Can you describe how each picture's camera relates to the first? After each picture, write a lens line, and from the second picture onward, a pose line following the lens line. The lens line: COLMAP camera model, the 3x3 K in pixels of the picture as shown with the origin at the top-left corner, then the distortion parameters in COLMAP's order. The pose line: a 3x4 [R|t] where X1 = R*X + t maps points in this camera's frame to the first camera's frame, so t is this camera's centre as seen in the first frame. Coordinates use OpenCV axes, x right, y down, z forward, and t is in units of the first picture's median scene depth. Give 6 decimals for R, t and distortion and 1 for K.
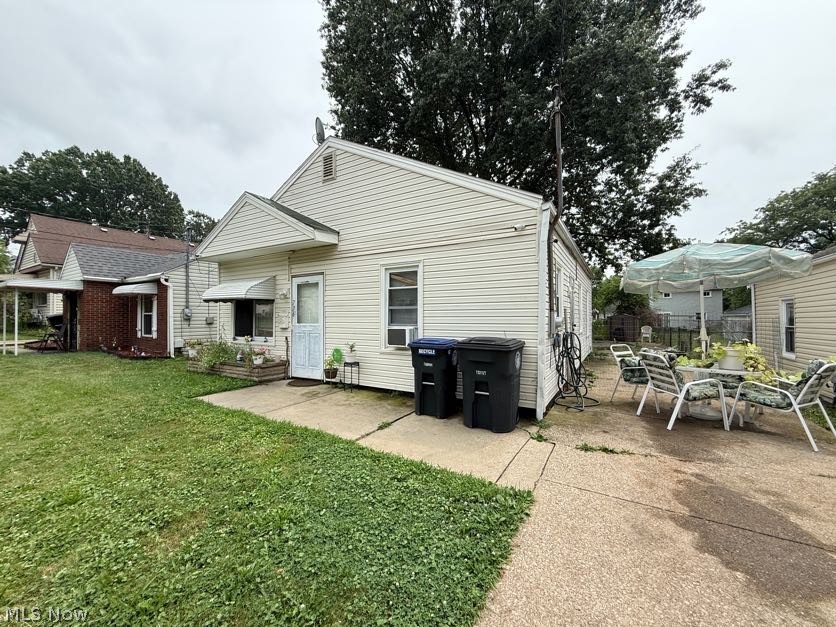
lens RADIAL K [[333.0, 0, 416.4], [0, 333.0, 312.5], [0, 0, 1]] dist [-0.000211, 0.000674]
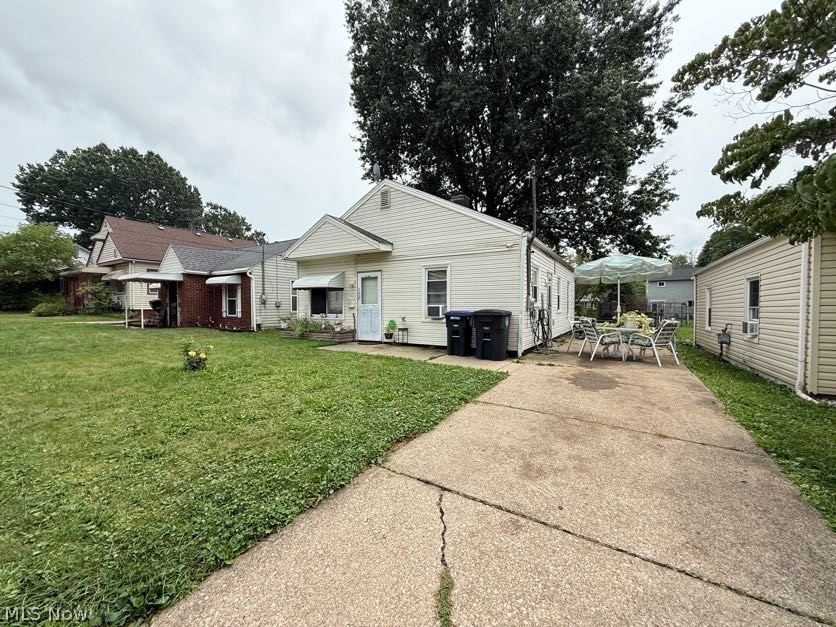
lens RADIAL K [[333.0, 0, 415.7], [0, 333.0, 312.7], [0, 0, 1]] dist [-0.000211, 0.000674]
pose [[0.999905, 0.001224, -0.013731, -0.065189], [-0.000748, 0.999400, 0.034640, 0.012725], [0.013766, -0.034627, 0.999306, -0.318228]]
